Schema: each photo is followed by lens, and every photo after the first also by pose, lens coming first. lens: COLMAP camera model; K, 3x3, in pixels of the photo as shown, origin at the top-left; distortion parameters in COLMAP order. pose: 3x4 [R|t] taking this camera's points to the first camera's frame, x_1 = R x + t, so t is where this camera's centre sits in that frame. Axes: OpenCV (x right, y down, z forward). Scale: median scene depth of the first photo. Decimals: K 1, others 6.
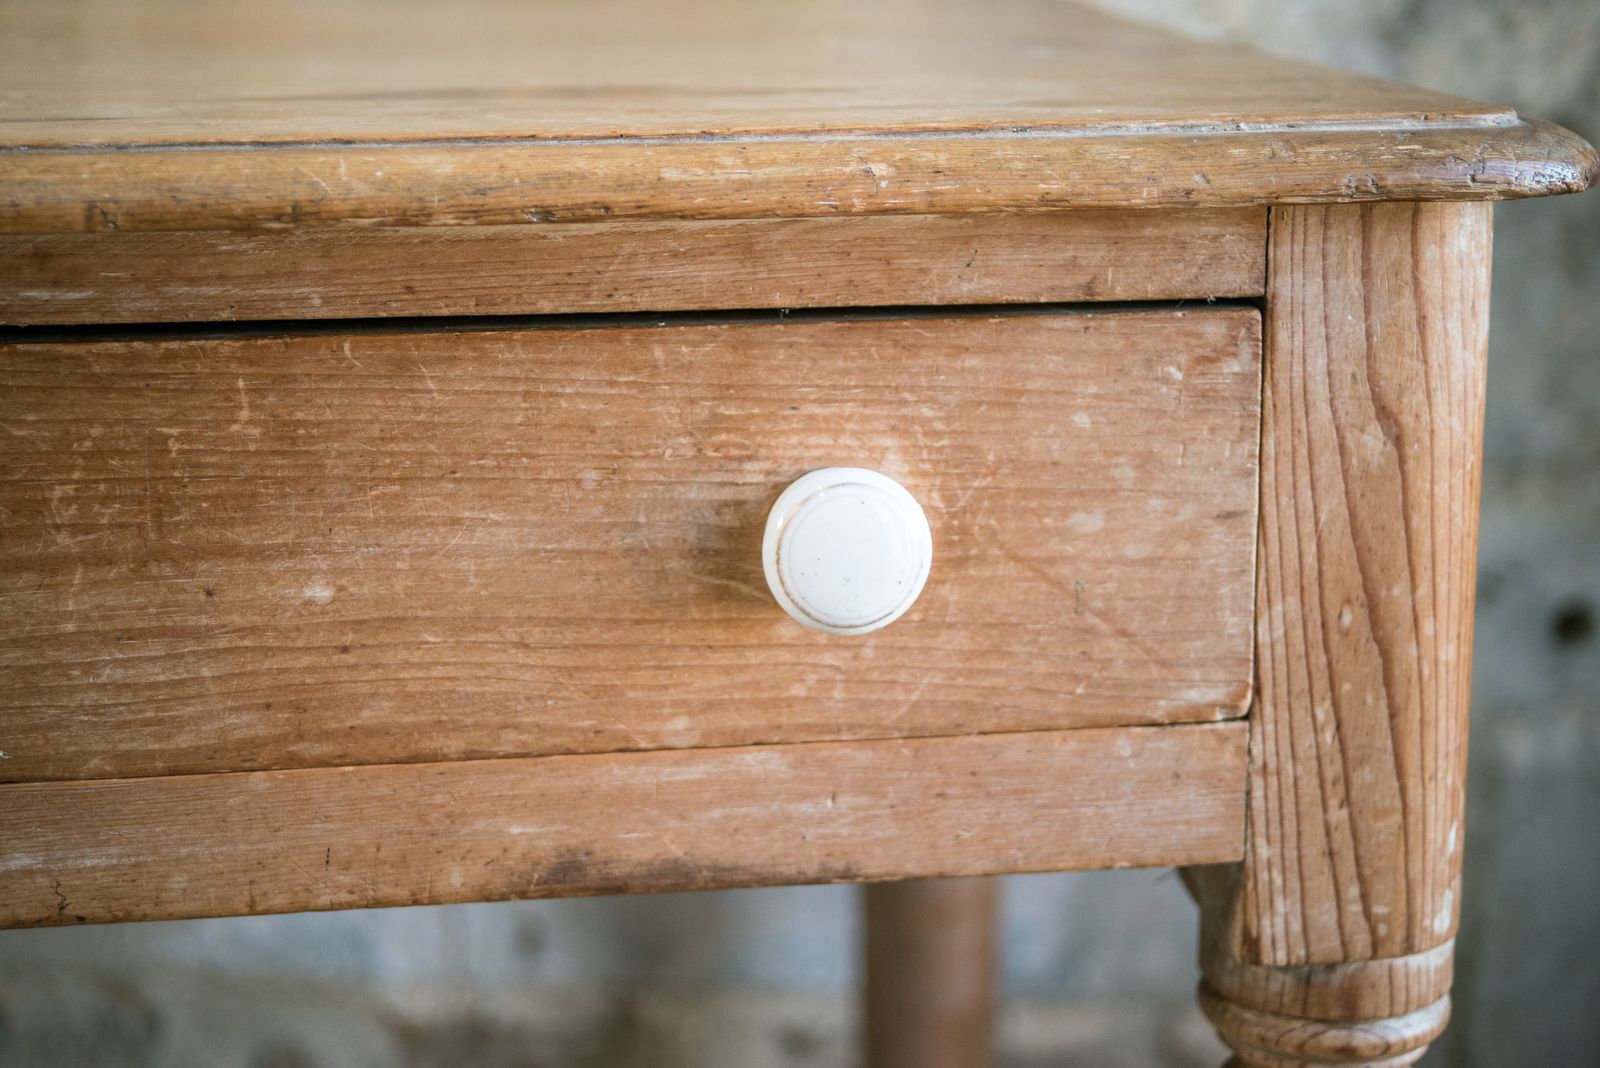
lens RADIAL K [[2930.8, 0, 799.4], [0, 2930.8, 512.1], [0, 0, 1]] dist [0.033206, 0.074725]
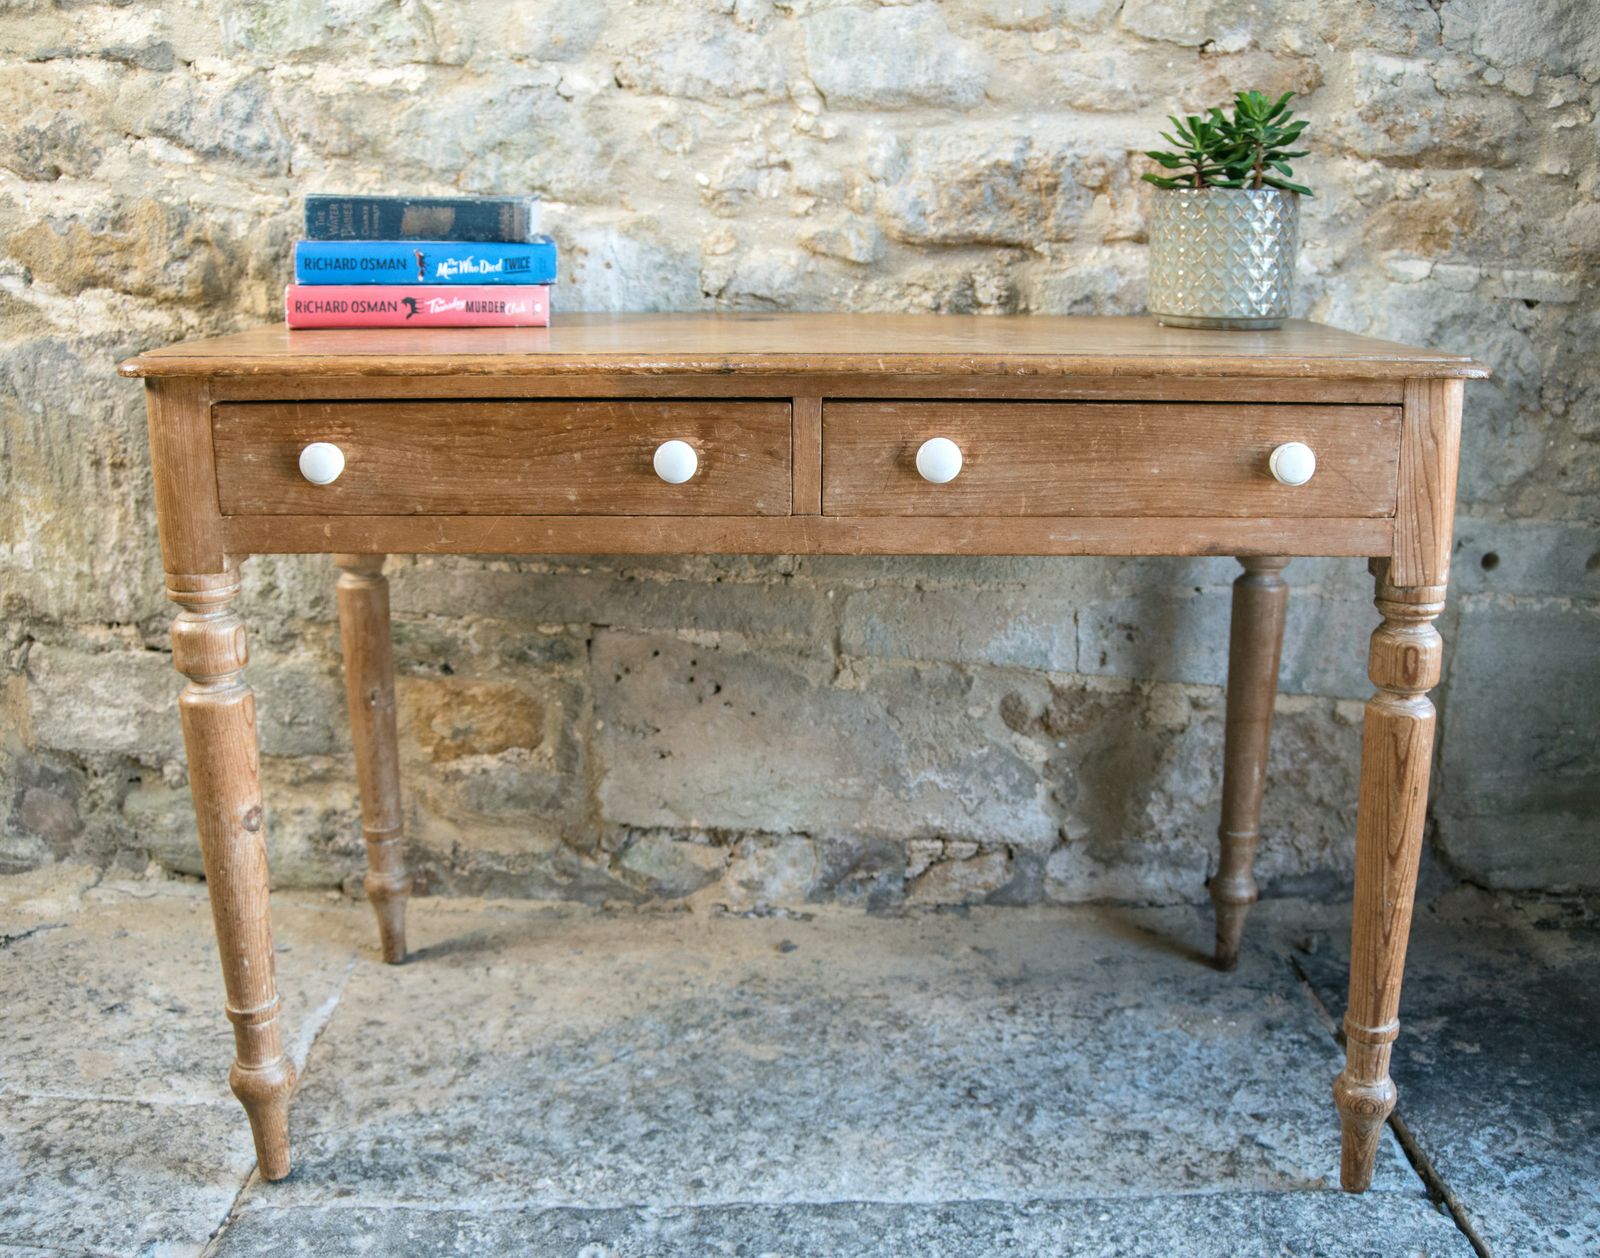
lens RADIAL K [[1646.7, 0, 837.6], [0, 1646.7, 610.7], [0, 0, 1]] dist [-0.127780, 0.106276]
pose [[0.990044, 0.037947, -0.135545, -0.273113], [-0.038184, 0.999270, 0.000856, 0.222154], [0.135479, 0.004328, 0.990771, -1.186332]]
